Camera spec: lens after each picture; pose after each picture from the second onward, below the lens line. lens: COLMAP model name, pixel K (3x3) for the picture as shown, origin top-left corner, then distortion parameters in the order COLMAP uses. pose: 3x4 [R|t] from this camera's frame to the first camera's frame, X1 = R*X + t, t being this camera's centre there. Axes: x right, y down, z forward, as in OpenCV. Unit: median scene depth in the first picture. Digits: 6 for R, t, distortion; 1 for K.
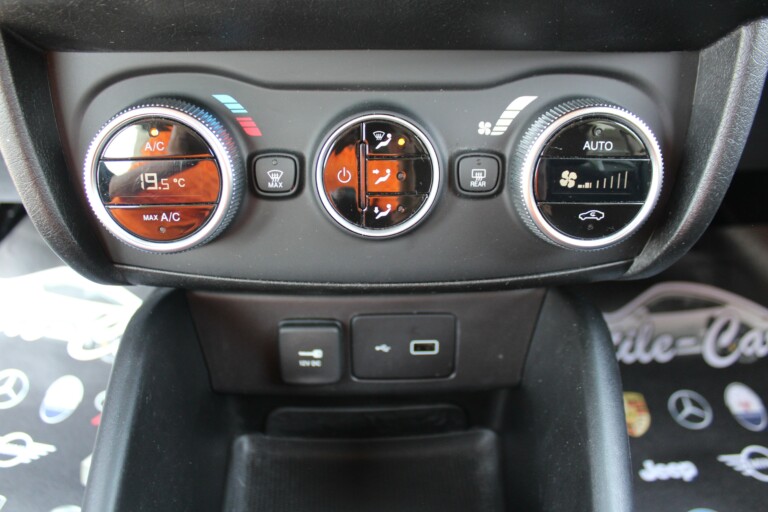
lens RADIAL K [[676.9, 0, 384.0], [0, 676.9, 256.0], [0, 0, 1]] dist [-0.148687, 0.146981]
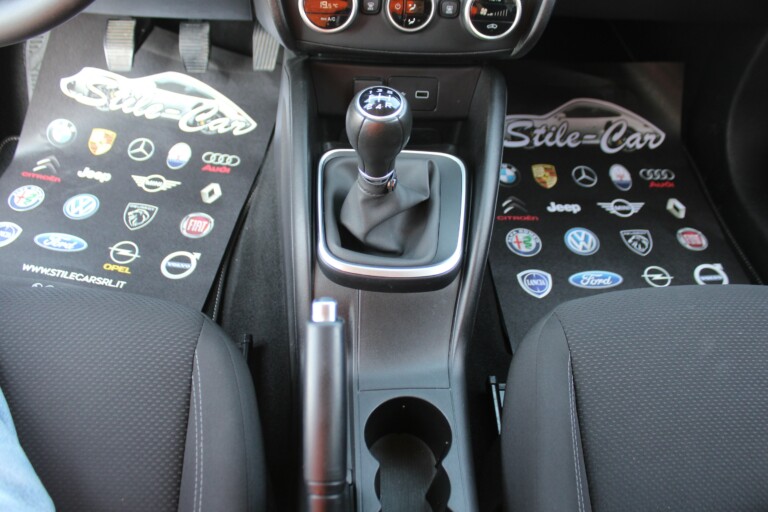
lens RADIAL K [[735.5, 0, 362.5], [0, 735.5, 255.6], [0, 0, 1]] dist [-0.155987, 0.006431]
pose [[0.999431, 0.031281, 0.012632, -0.191257], [-0.033099, 0.981611, 0.188000, 0.290902], [-0.006519, -0.188312, 0.982088, -1.823460]]
